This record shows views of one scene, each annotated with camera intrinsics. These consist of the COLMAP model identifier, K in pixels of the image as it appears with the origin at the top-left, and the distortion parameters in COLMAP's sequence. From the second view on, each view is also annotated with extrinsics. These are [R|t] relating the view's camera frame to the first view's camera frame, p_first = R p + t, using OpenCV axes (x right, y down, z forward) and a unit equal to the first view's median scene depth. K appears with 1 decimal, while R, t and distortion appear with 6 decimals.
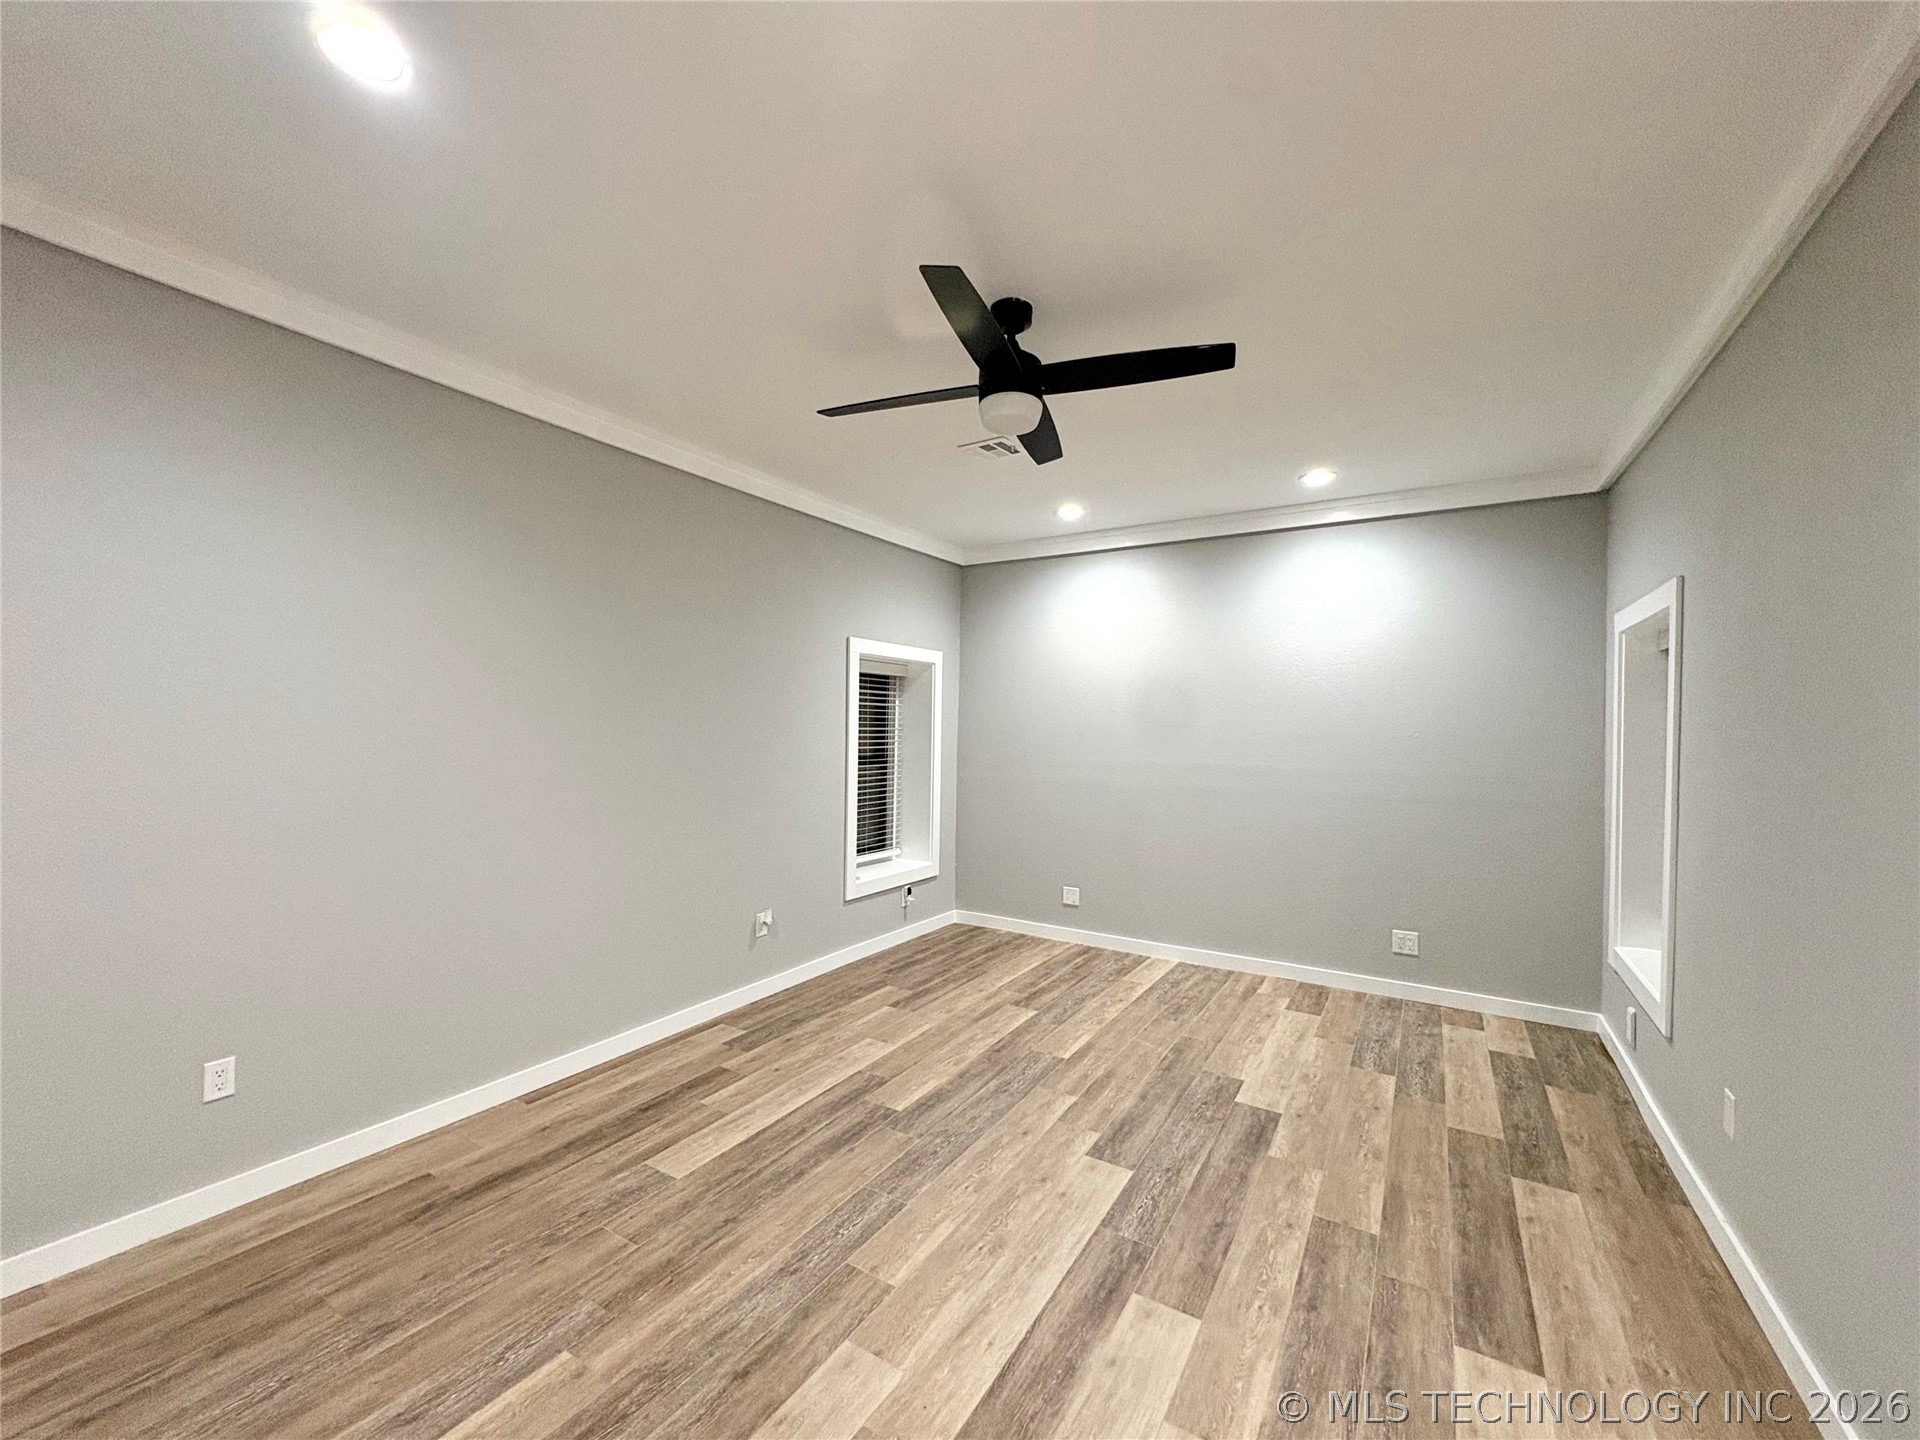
lens RADIAL K [[772.4, 0, 955.9], [0, 772.4, 722.2], [0, 0, 1]] dist [-0.000532, 0.000475]
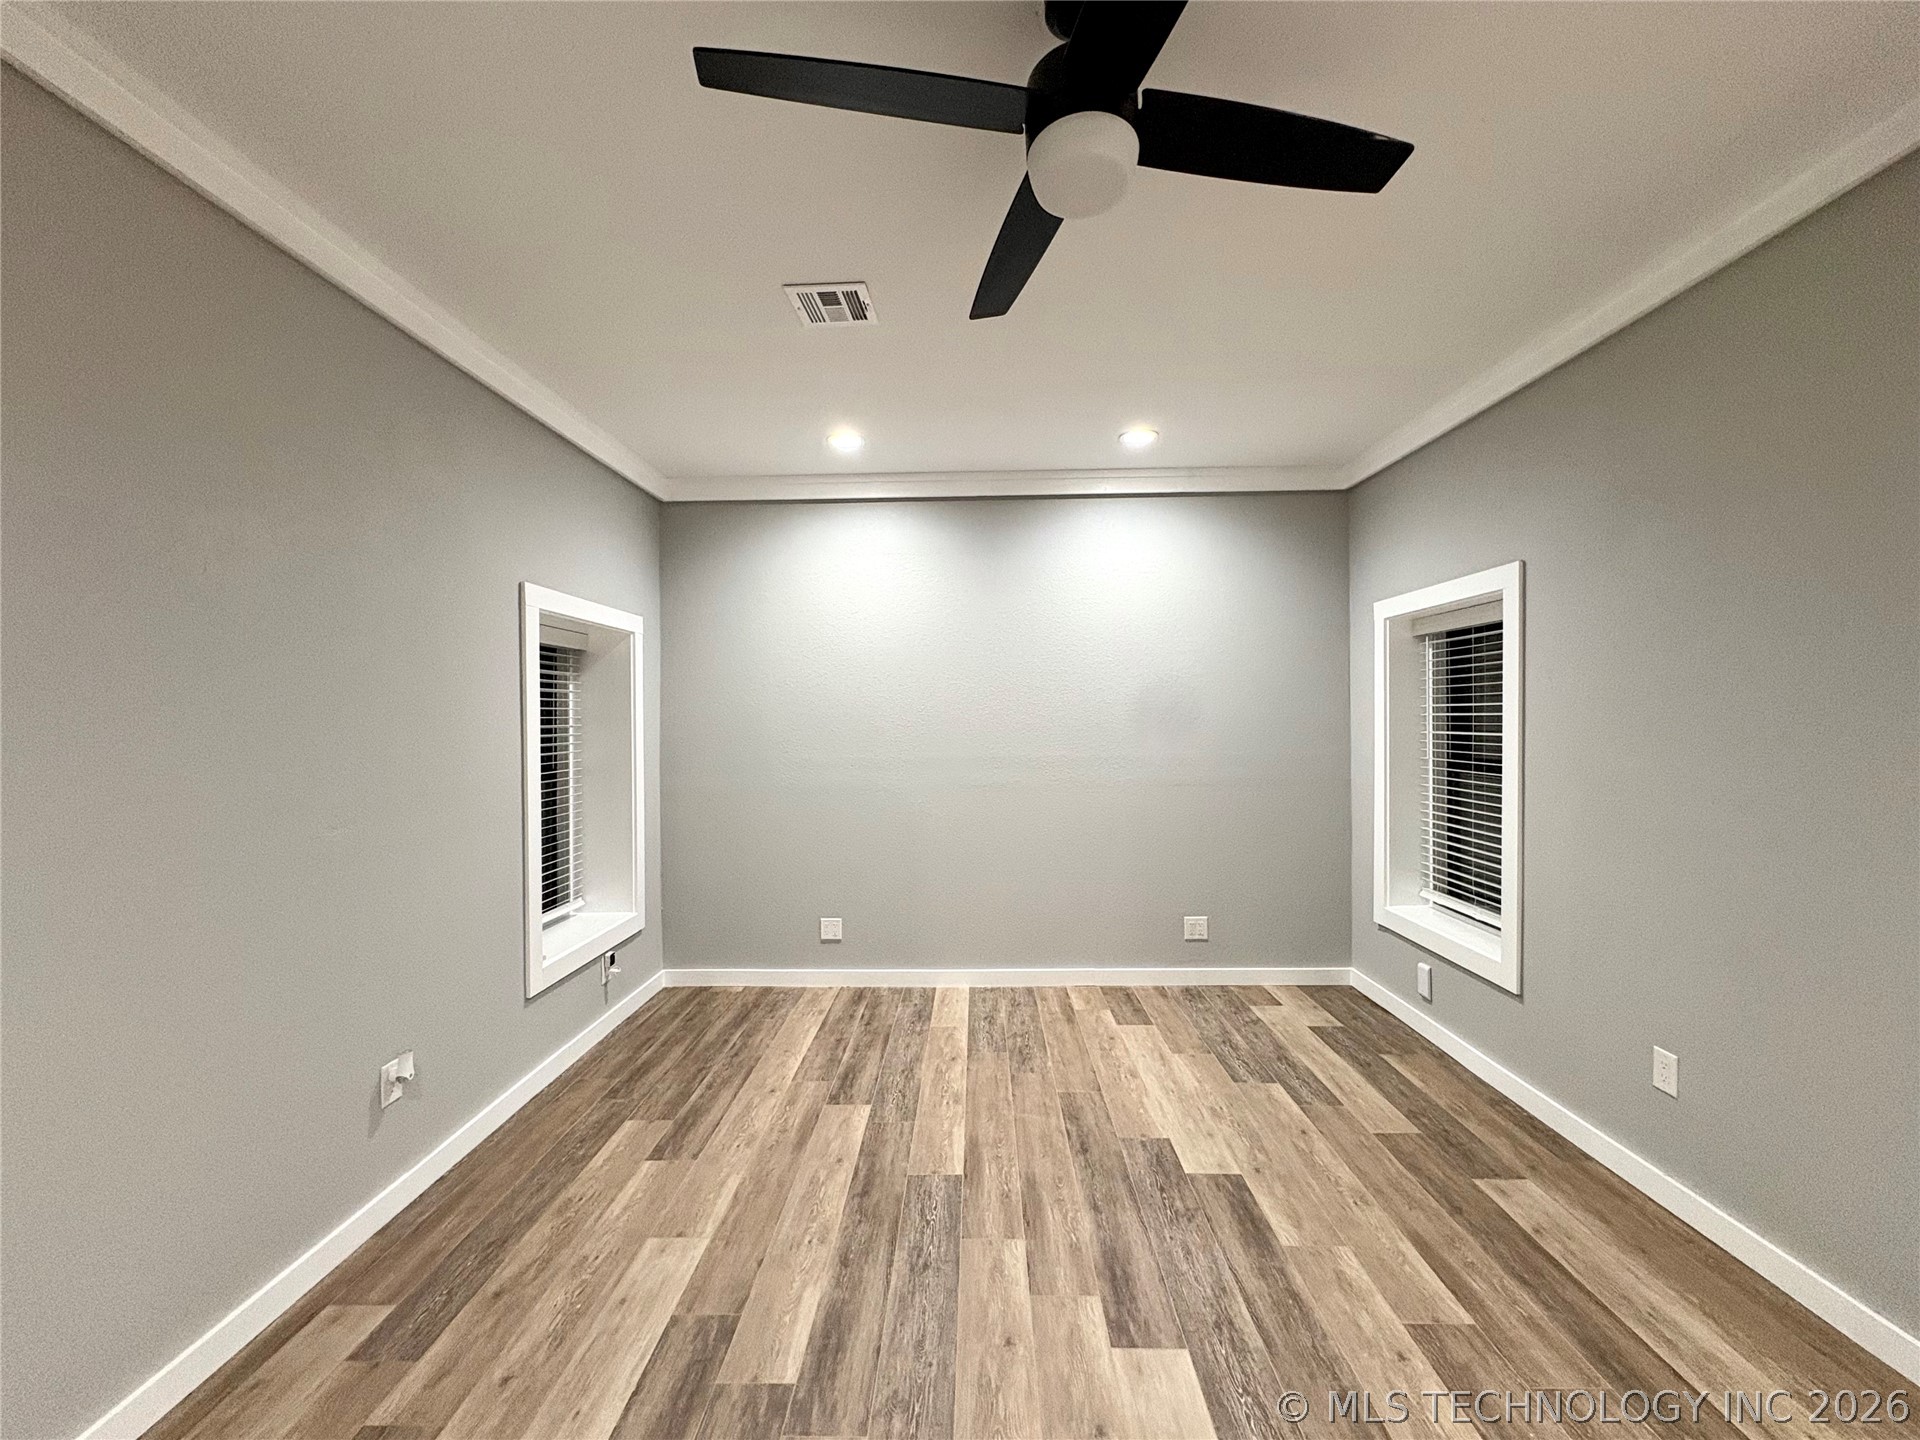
lens RADIAL K [[772.4, 0, 963.3], [0, 772.4, 720.4], [0, 0, 1]] dist [-0.000532, 0.000475]
pose [[0.859210, -0.022910, 0.511110, -0.186101], [0.018726, 0.999736, 0.013332, 0.001442], [-0.511280, -0.001884, 0.859412, 0.329897]]
